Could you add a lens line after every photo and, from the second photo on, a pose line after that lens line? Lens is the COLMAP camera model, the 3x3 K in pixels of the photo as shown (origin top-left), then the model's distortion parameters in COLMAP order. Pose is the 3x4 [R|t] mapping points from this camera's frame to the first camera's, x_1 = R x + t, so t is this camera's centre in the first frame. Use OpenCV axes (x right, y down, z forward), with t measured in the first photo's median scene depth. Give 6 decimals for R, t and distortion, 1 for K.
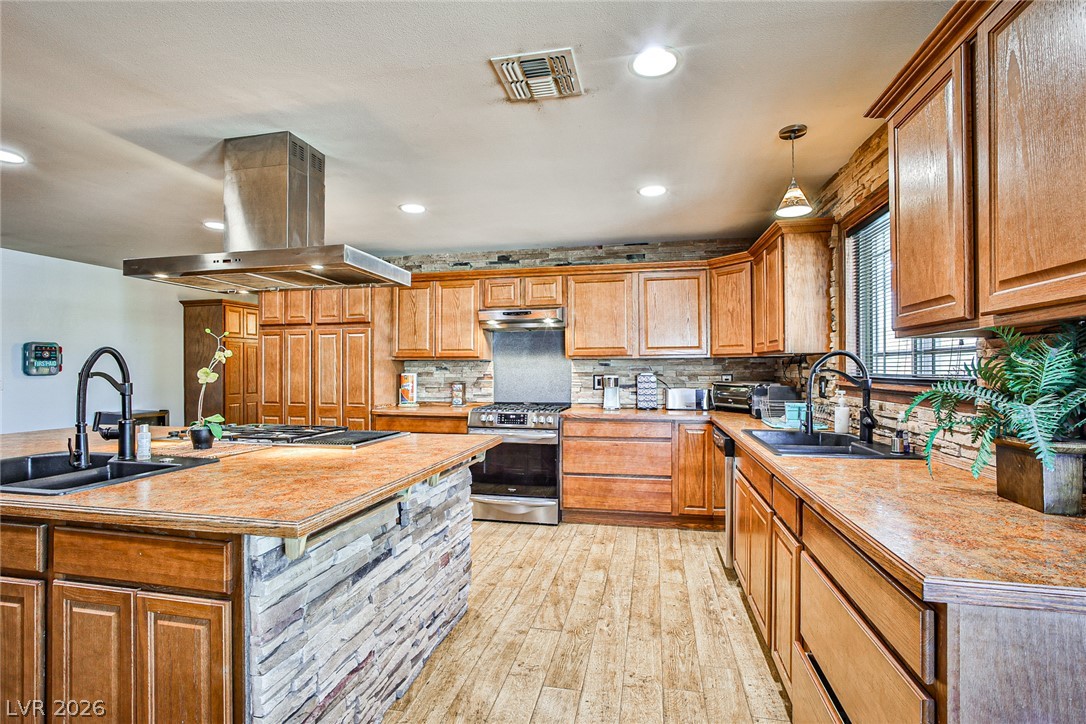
lens RADIAL K [[507.2, 0, 540.9], [0, 507.2, 364.8], [0, 0, 1]] dist [-0.020813, 0.004102]
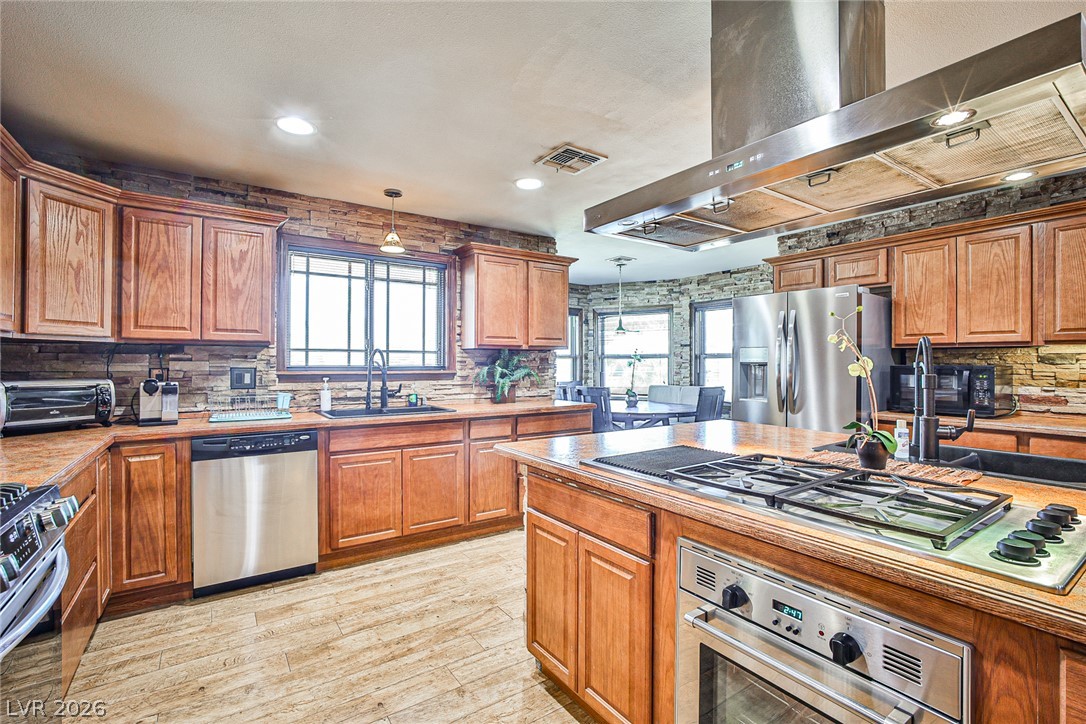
lens RADIAL K [[492.6, 0, 552.3], [0, 492.6, 360.1], [0, 0, 1]] dist [-0.017521, 0.006024]
pose [[-0.743905, 0.007405, 0.668245, -0.418835], [-0.000040, 0.999938, -0.011125, 0.014043], [-0.668286, -0.008303, -0.743858, 0.967115]]
